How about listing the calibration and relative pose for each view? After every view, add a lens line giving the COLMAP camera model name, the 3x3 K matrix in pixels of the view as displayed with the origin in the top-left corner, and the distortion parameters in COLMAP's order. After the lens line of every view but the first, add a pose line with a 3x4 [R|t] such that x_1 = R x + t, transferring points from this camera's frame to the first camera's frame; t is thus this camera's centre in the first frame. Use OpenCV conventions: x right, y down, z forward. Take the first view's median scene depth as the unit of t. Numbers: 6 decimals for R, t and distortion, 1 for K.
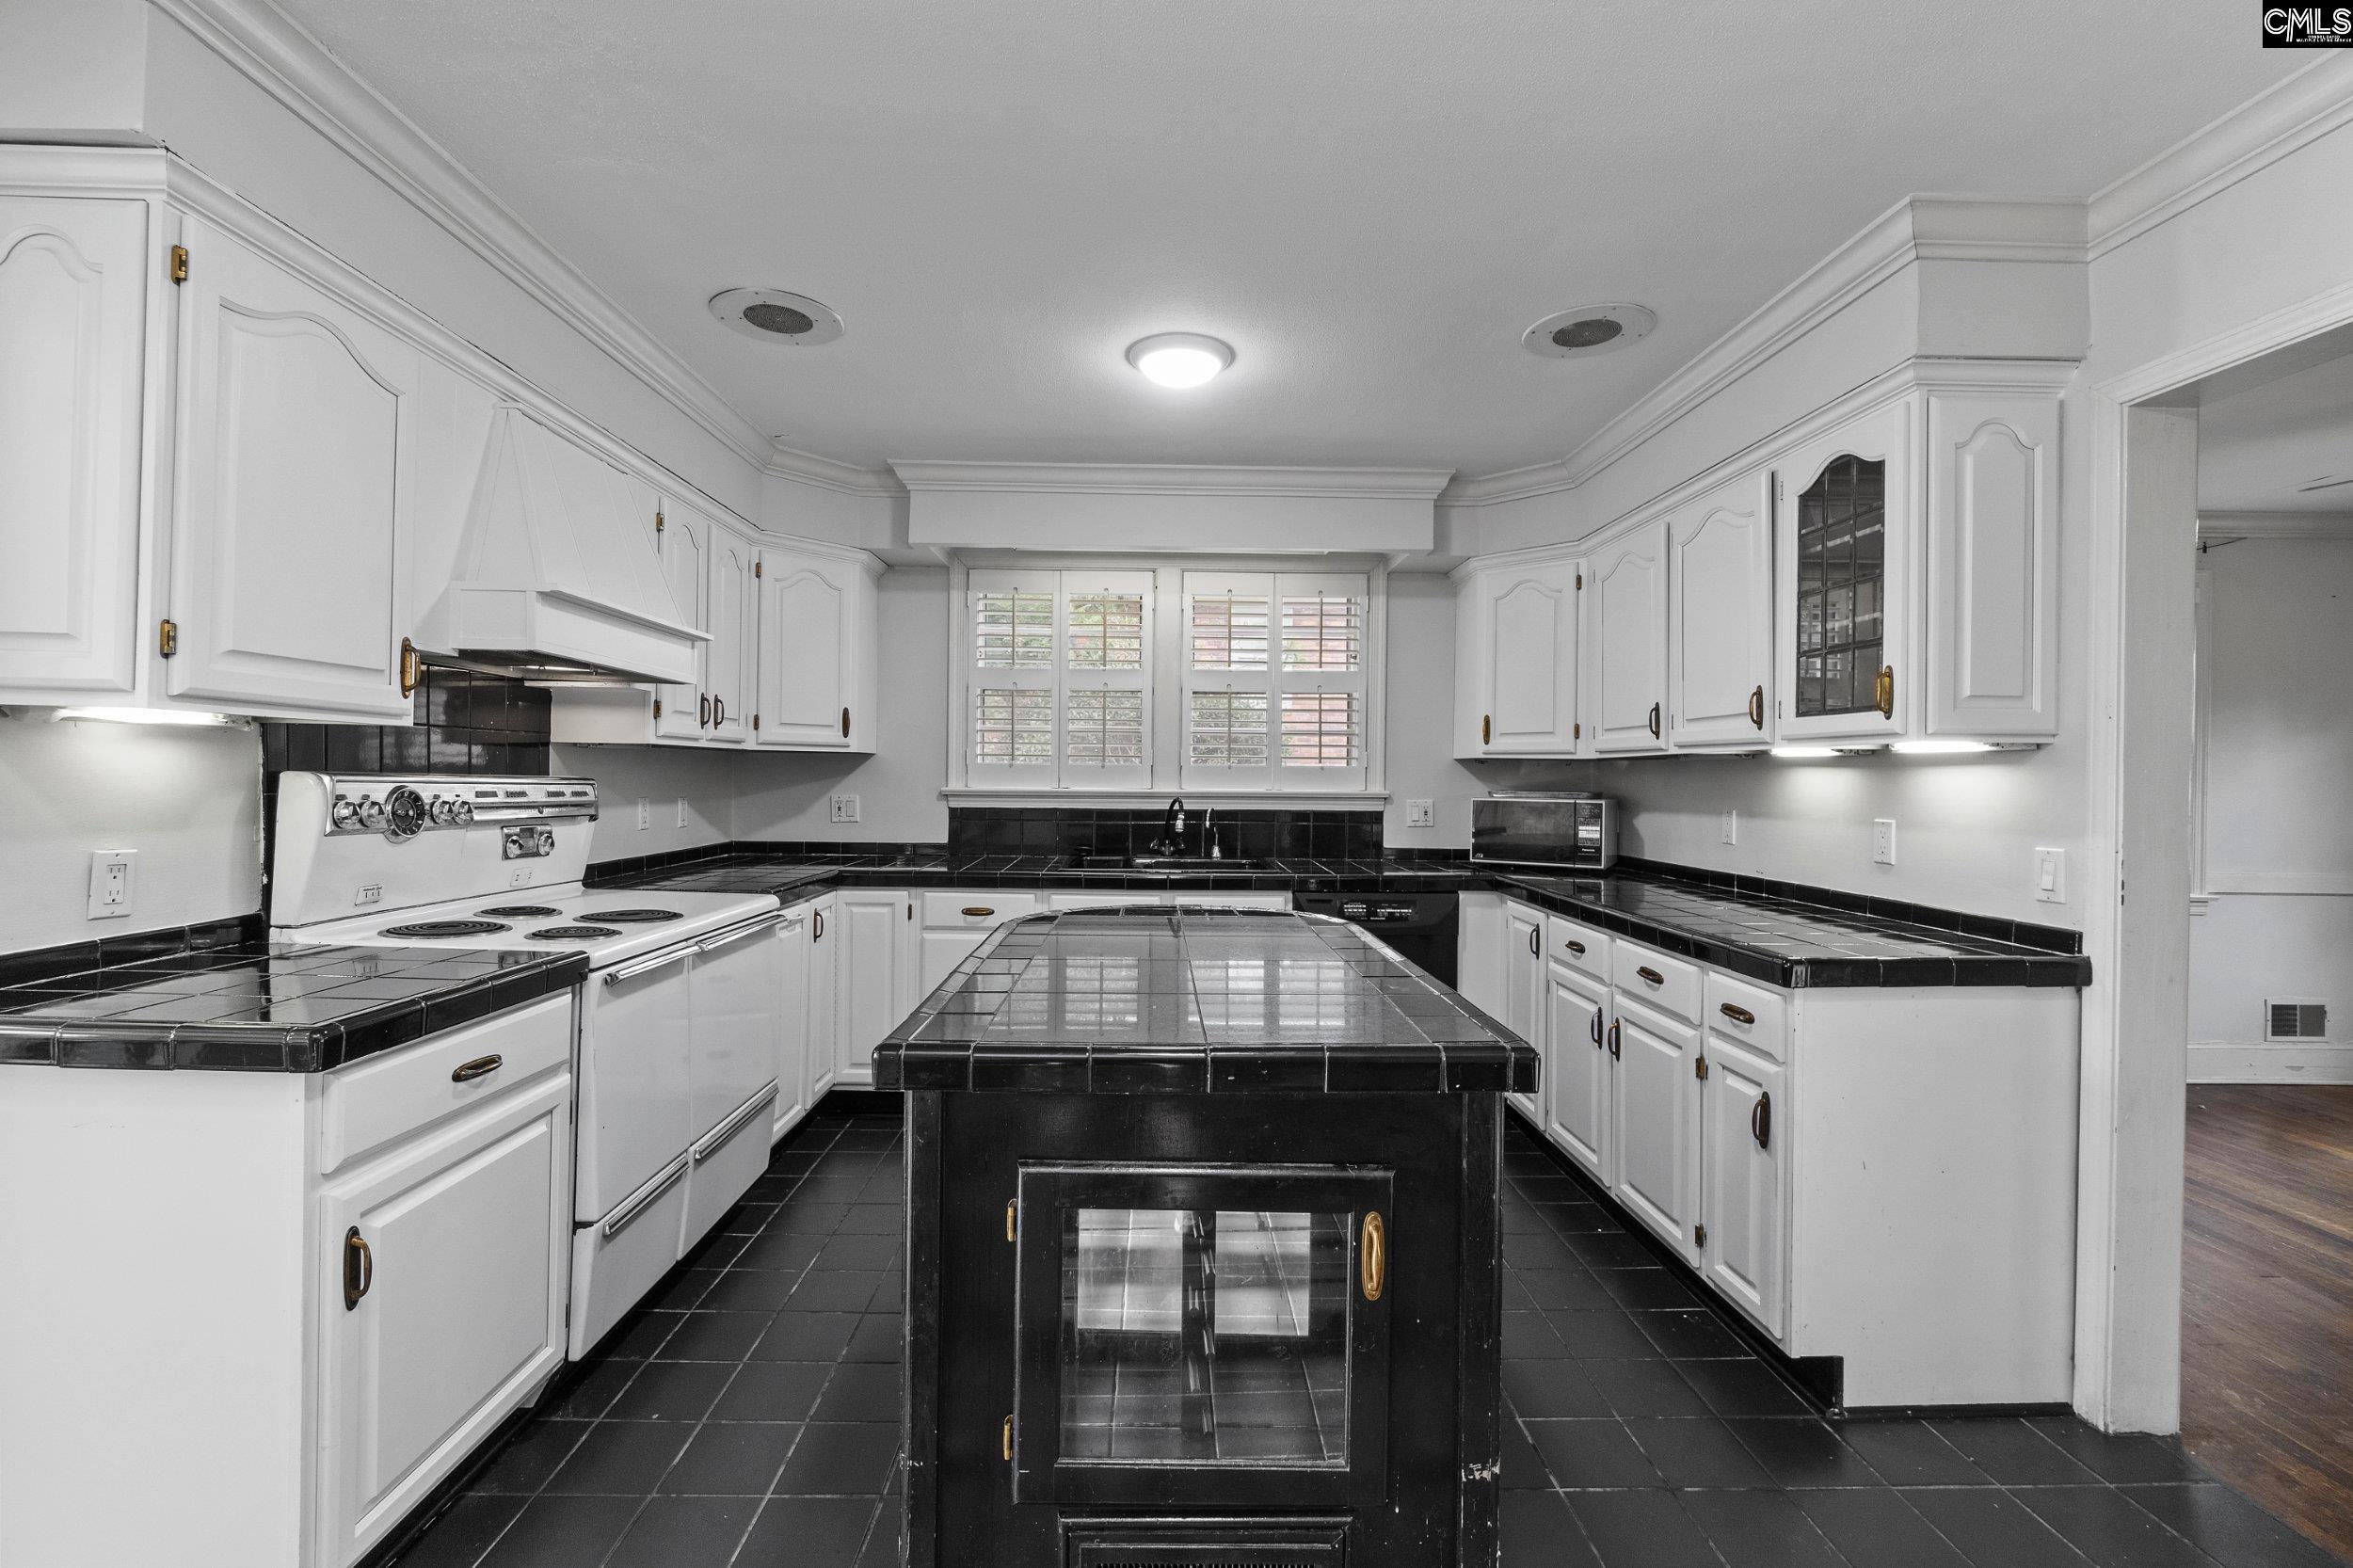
lens RADIAL K [[1023.7, 0, 1175.1], [0, 1023.7, 776.4], [0, 0, 1]] dist [-0.004211, 0.000147]
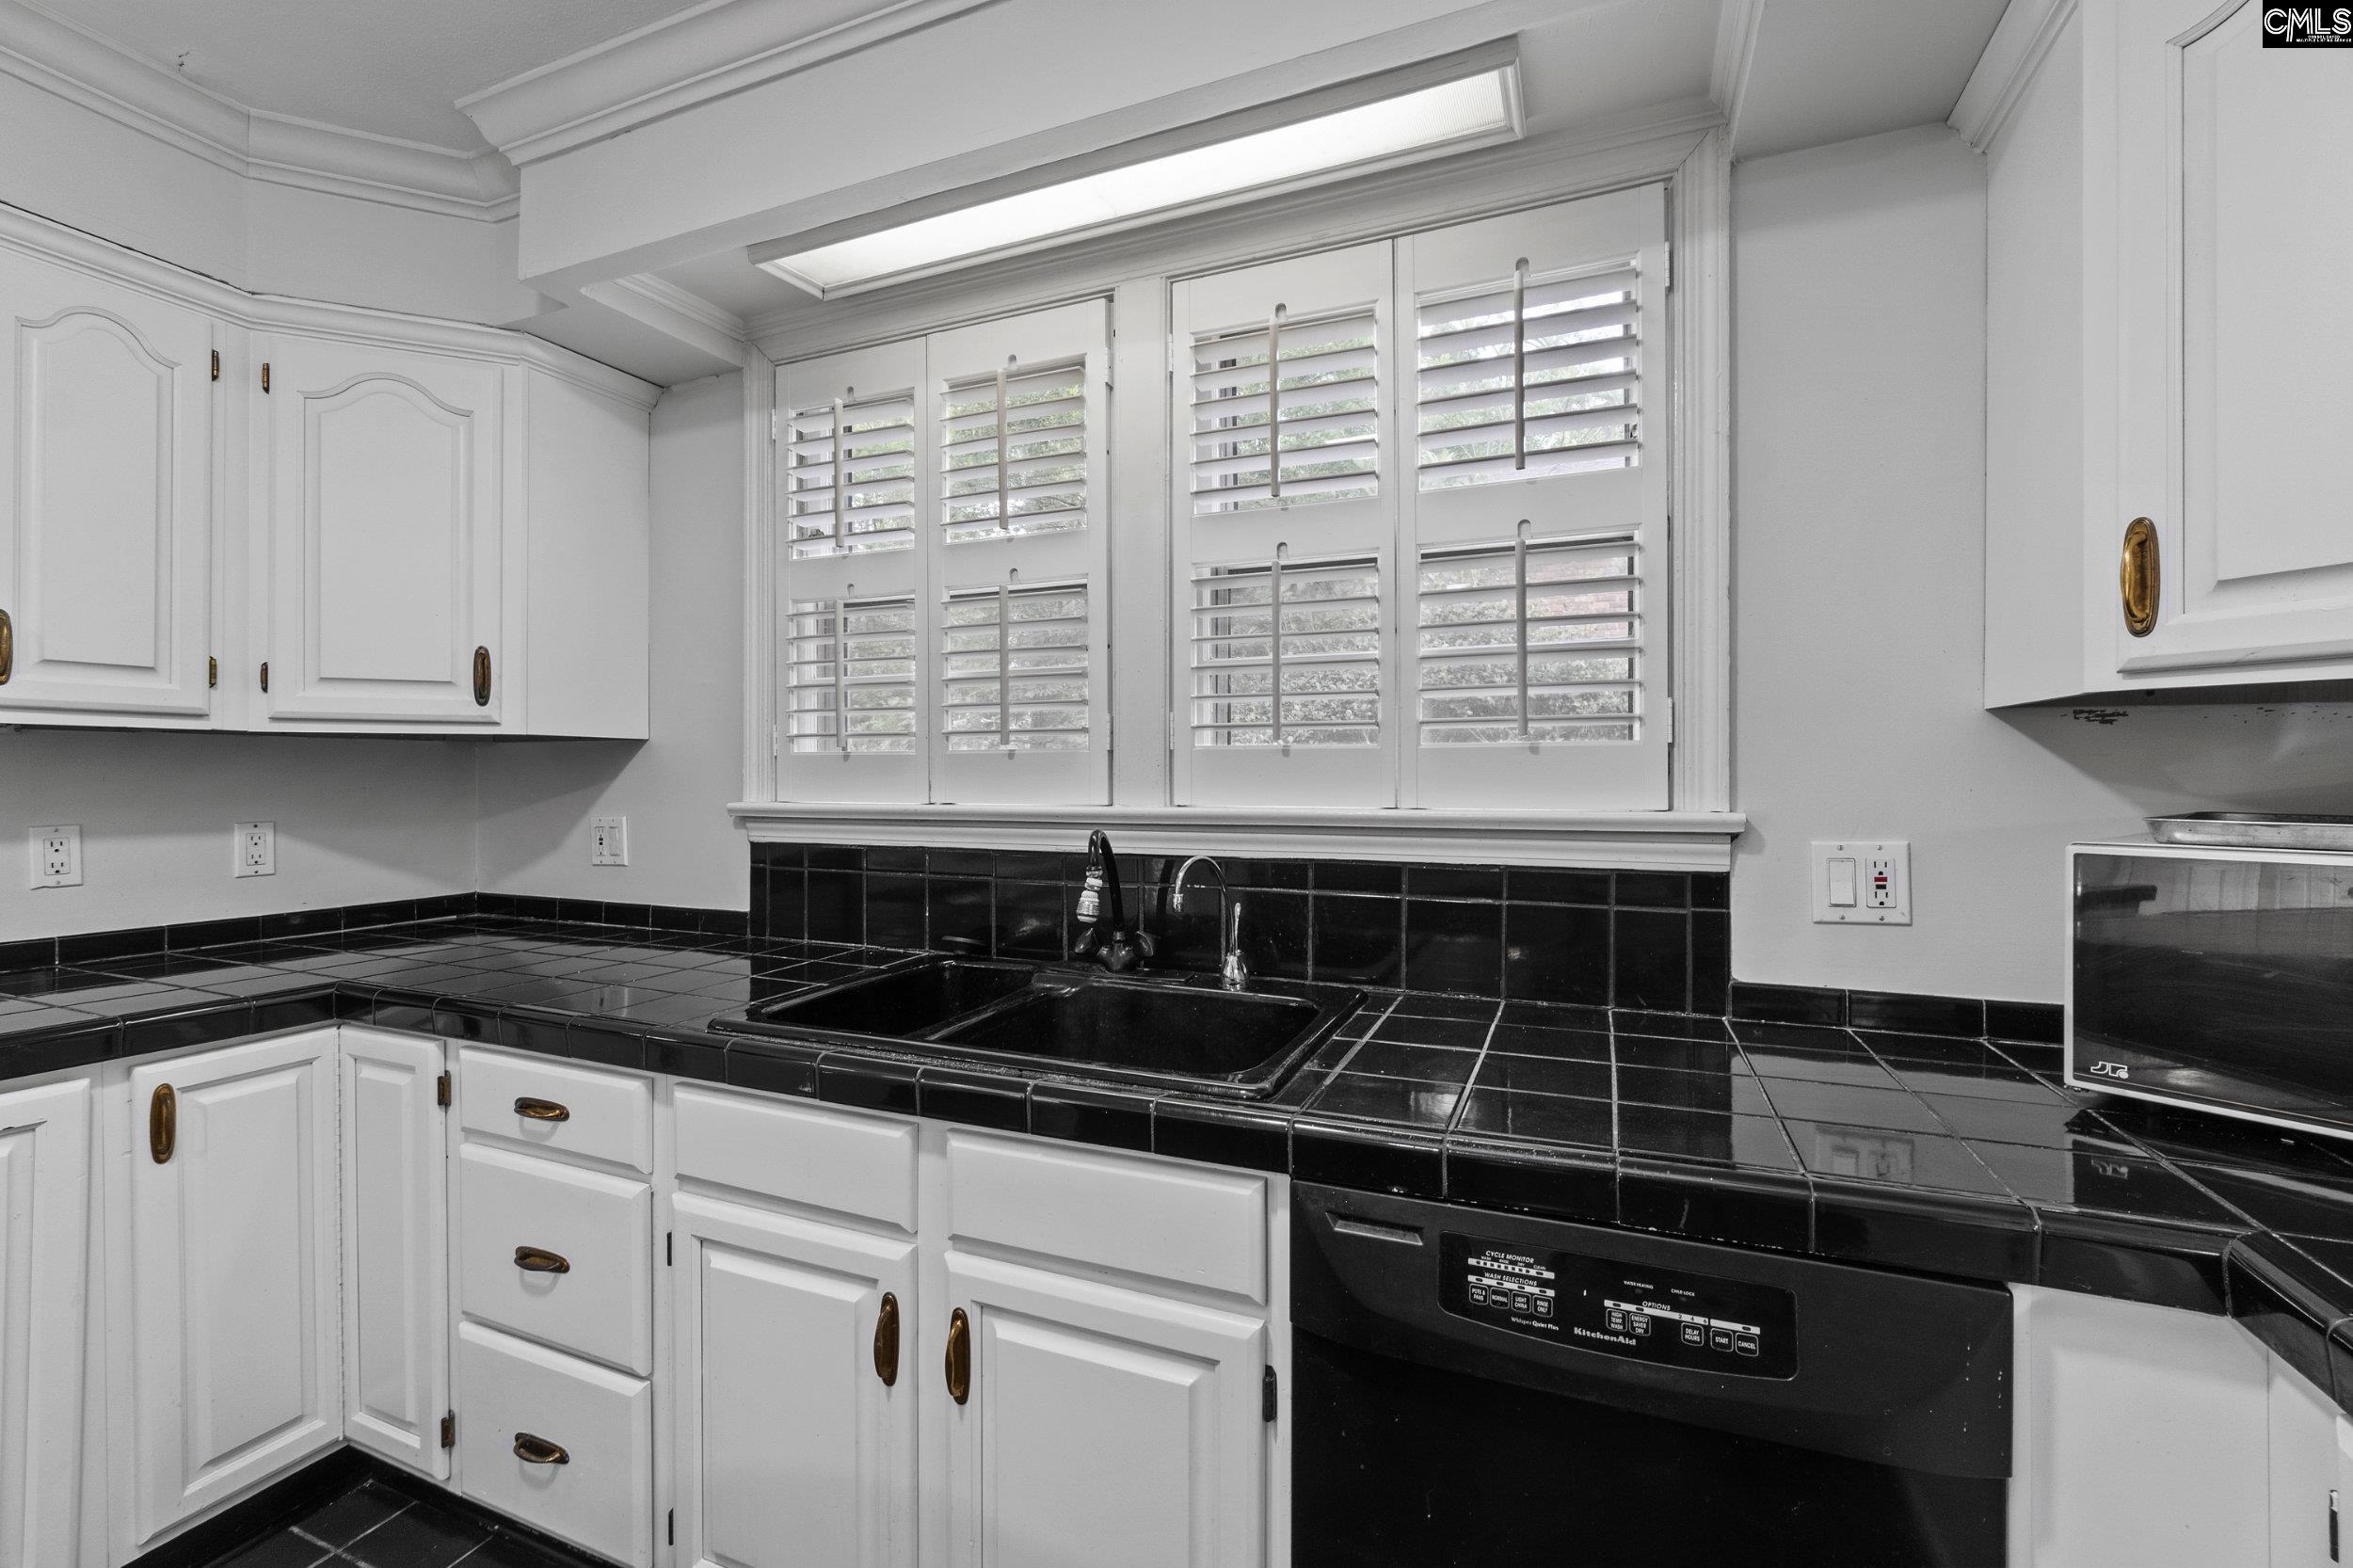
lens RADIAL K [[1023.7, 0, 1161.6], [0, 1023.7, 775.4], [0, 0, 1]] dist [-0.004211, 0.000147]
pose [[0.909913, -0.011034, -0.414653, 0.178757], [0.008104, 0.999928, -0.008825, 0.003514], [0.414721, 0.004670, 0.909937, 0.636351]]
